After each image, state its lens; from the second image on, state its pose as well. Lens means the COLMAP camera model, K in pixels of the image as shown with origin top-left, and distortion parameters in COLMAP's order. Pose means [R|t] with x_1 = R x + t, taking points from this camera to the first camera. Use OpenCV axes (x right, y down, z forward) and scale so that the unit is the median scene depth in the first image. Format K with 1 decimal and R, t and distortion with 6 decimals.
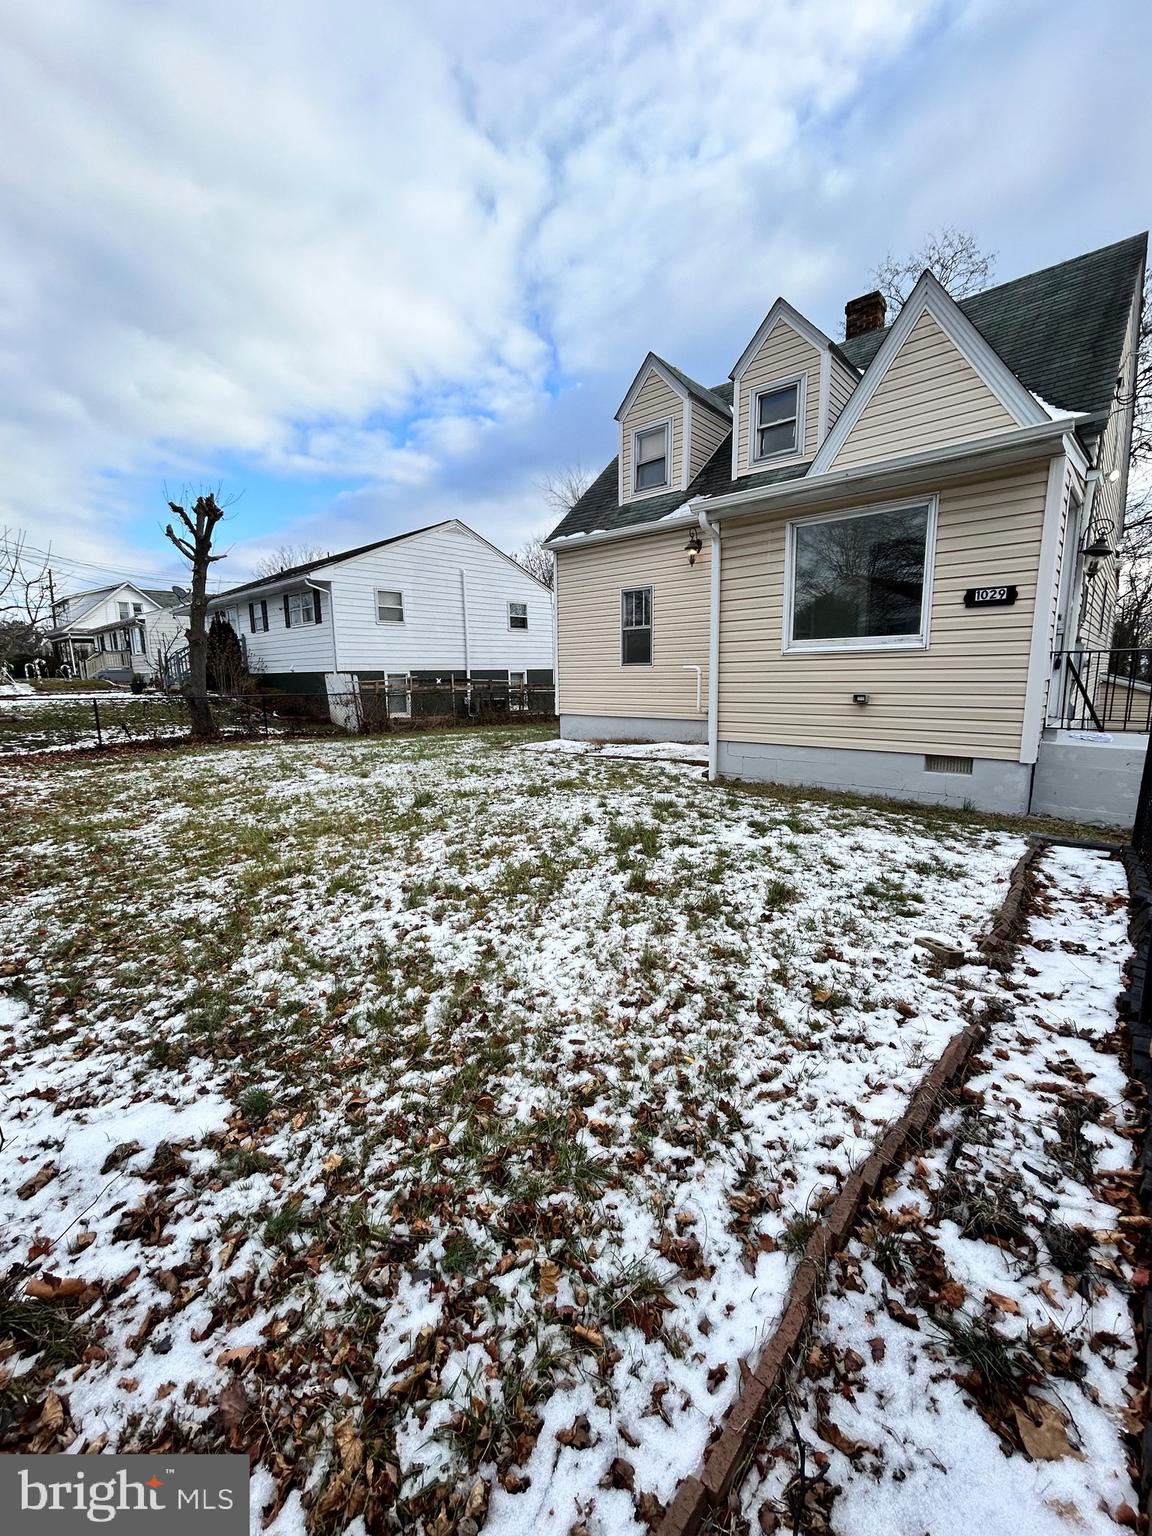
lens RADIAL K [[615.3, 0, 576.6], [0, 615.3, 769.8], [0, 0, 1]] dist [0.001008, 0.000619]
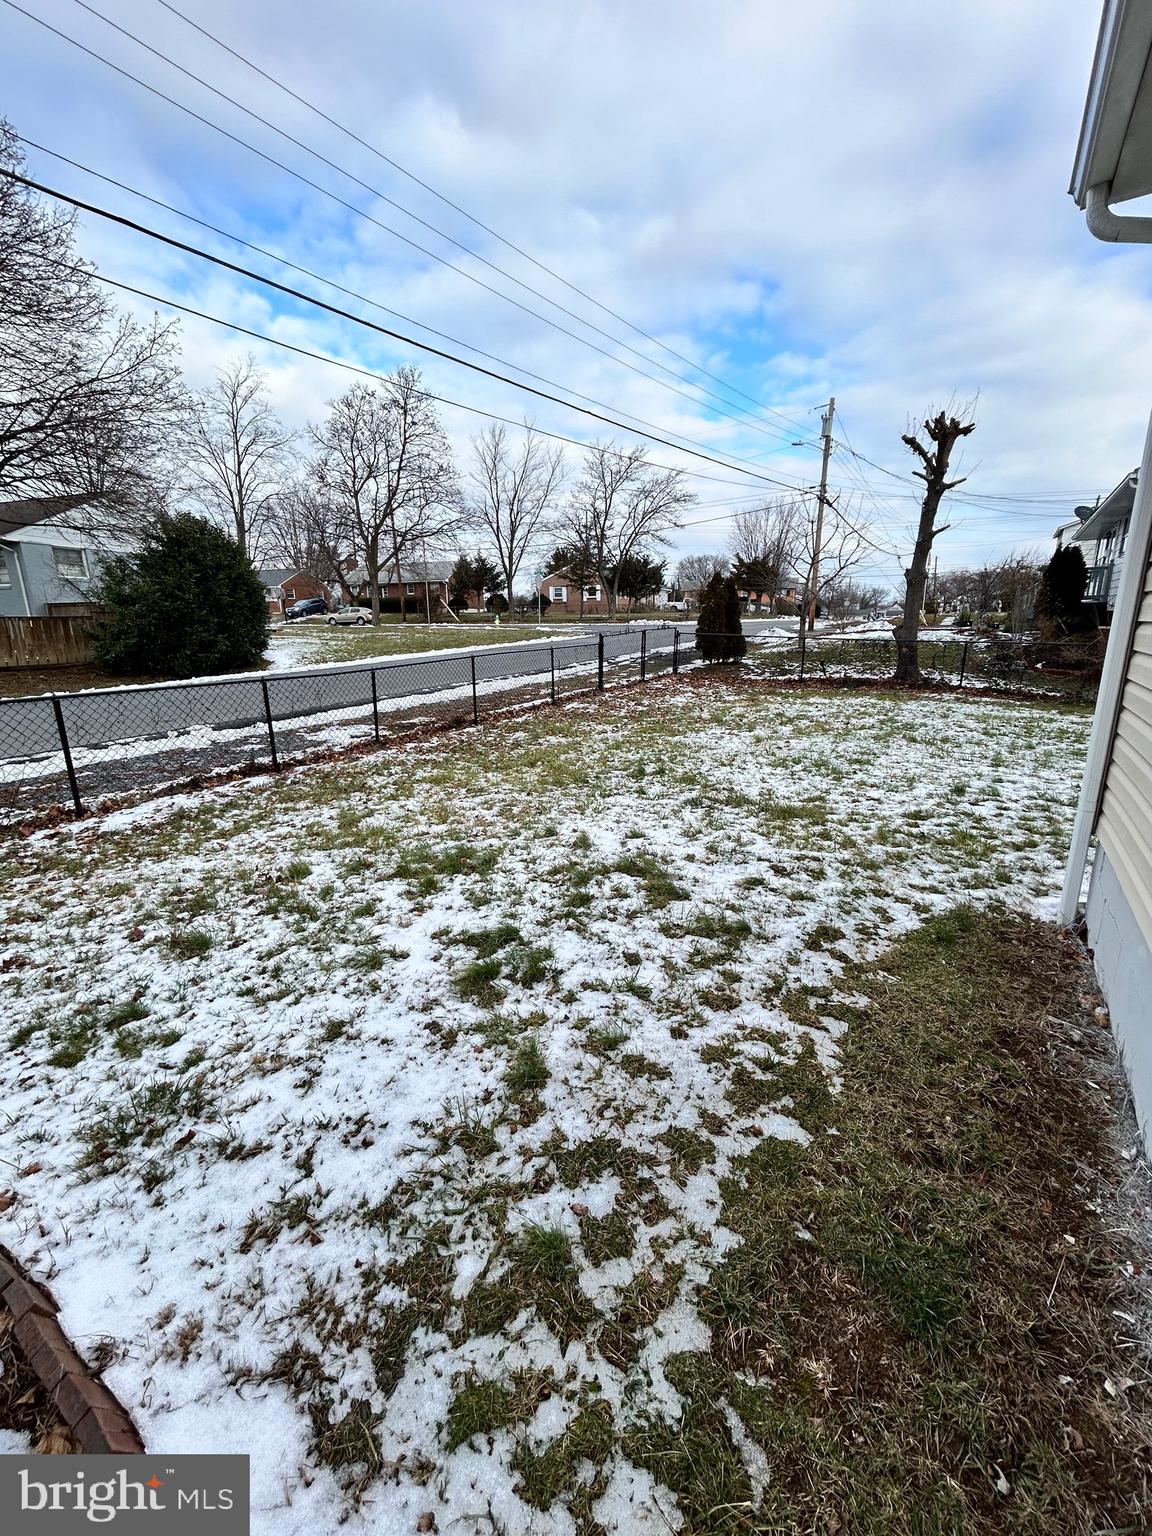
lens RADIAL K [[615.3, 0, 574.5], [0, 615.3, 765.0], [0, 0, 1]] dist [0.001008, 0.000619]
pose [[0.161578, 0.241611, -0.956826, 0.921965], [-0.142097, 0.965159, 0.219720, -0.220627], [0.976576, 0.100461, 0.190281, 1.083394]]
